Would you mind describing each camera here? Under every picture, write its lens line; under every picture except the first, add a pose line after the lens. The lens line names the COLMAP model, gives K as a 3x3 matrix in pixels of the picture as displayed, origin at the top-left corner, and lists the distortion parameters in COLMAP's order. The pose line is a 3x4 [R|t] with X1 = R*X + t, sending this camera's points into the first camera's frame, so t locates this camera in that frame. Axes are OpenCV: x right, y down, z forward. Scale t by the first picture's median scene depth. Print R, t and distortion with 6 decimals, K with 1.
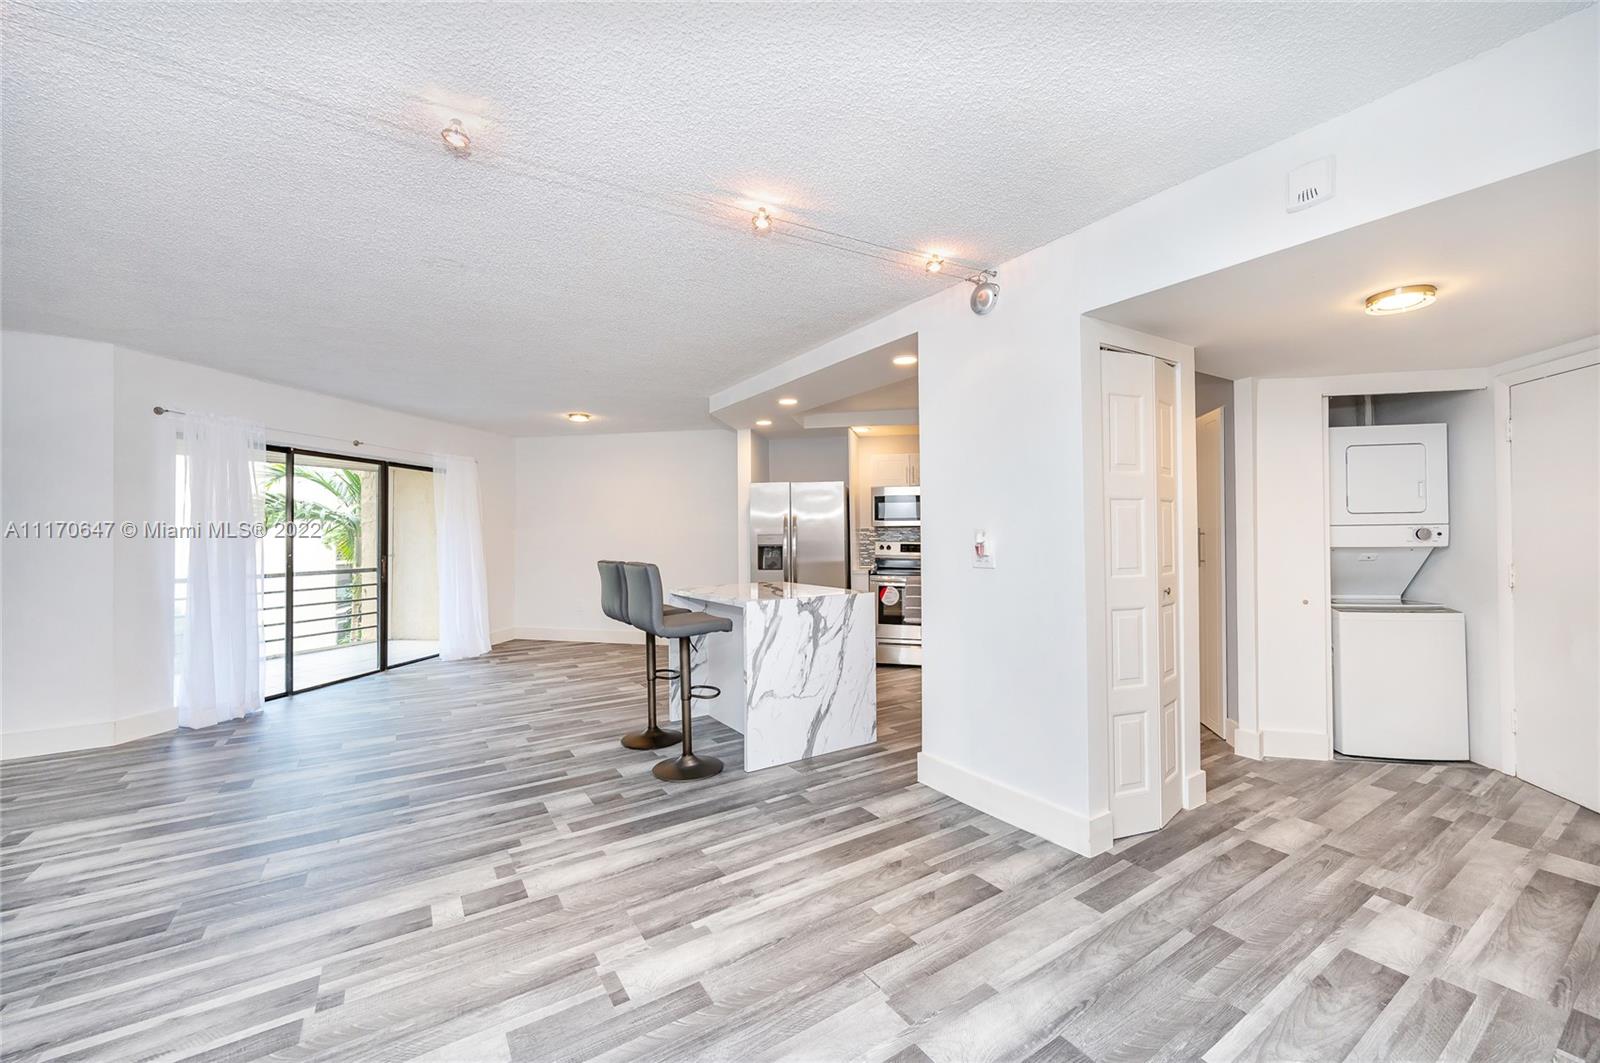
lens RADIAL K [[631.8, 0, 783.6], [0, 631.8, 532.7], [0, 0, 1]] dist [0.001233, 0.000339]
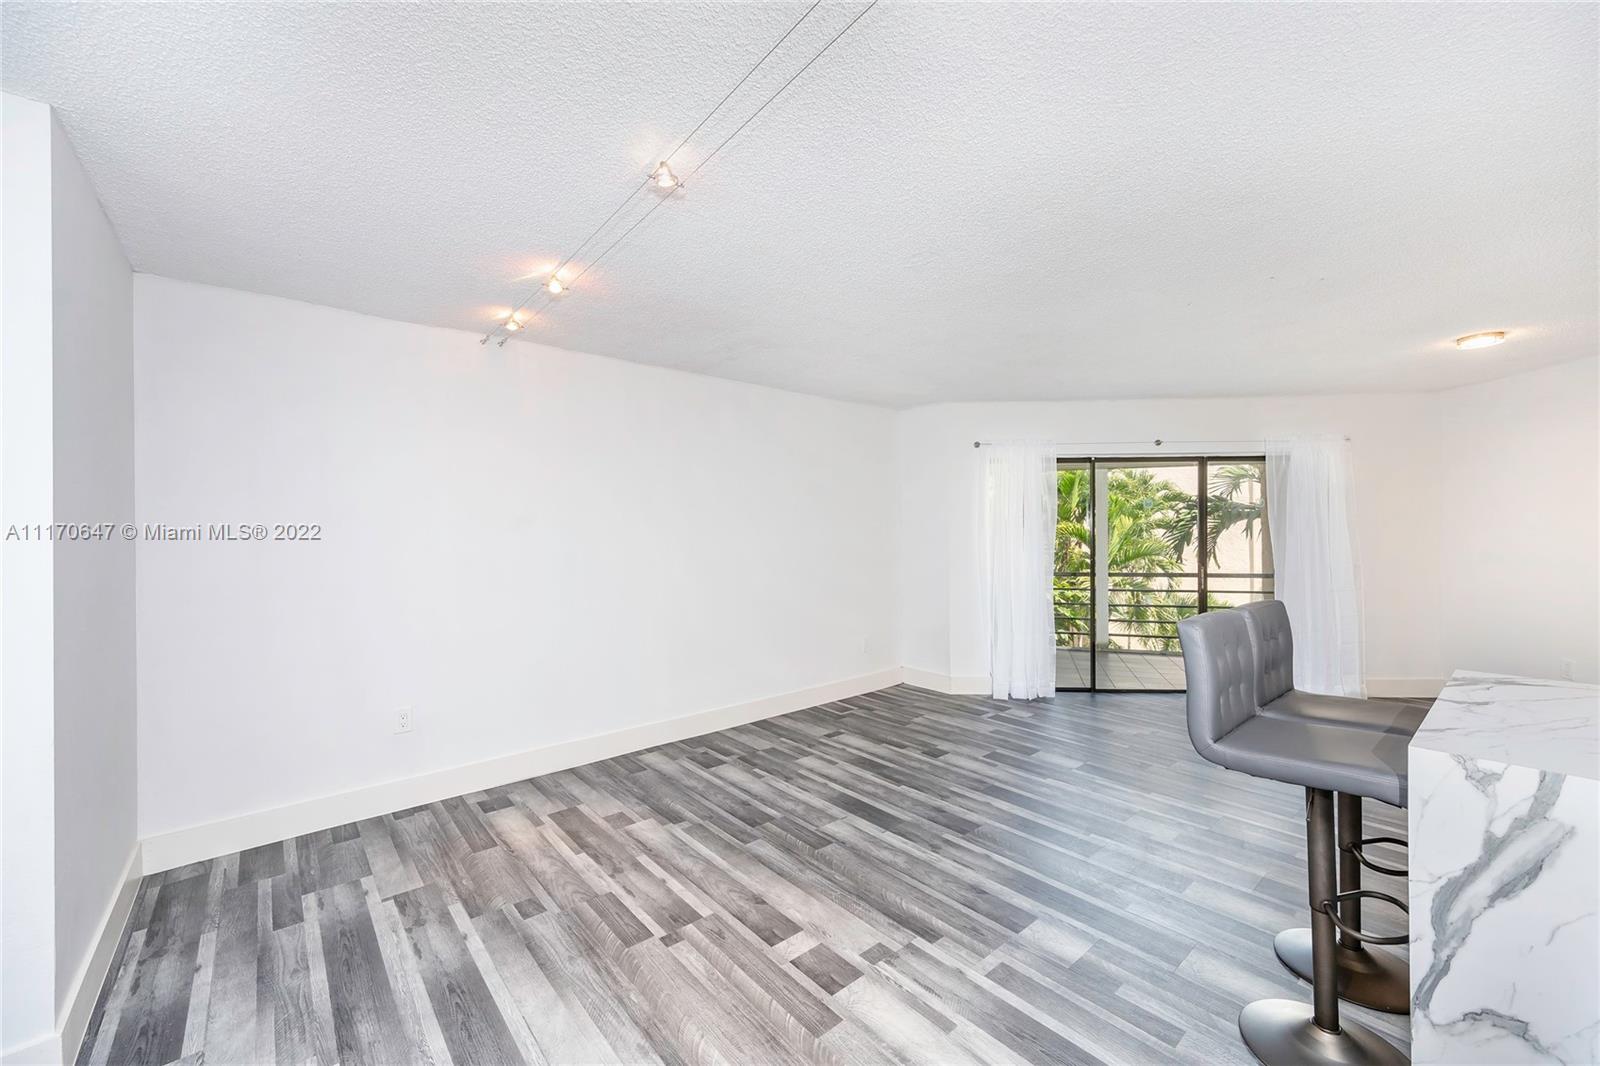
lens RADIAL K [[626.9, 0, 808.6], [0, 626.9, 539.2], [0, 0, 1]] dist [-0.000411, -0.000053]
pose [[0.149358, 0.014711, -0.988674, 0.266247], [0.006667, 0.999852, 0.015884, -0.028081], [0.988761, -0.008964, 0.149238, 0.559378]]
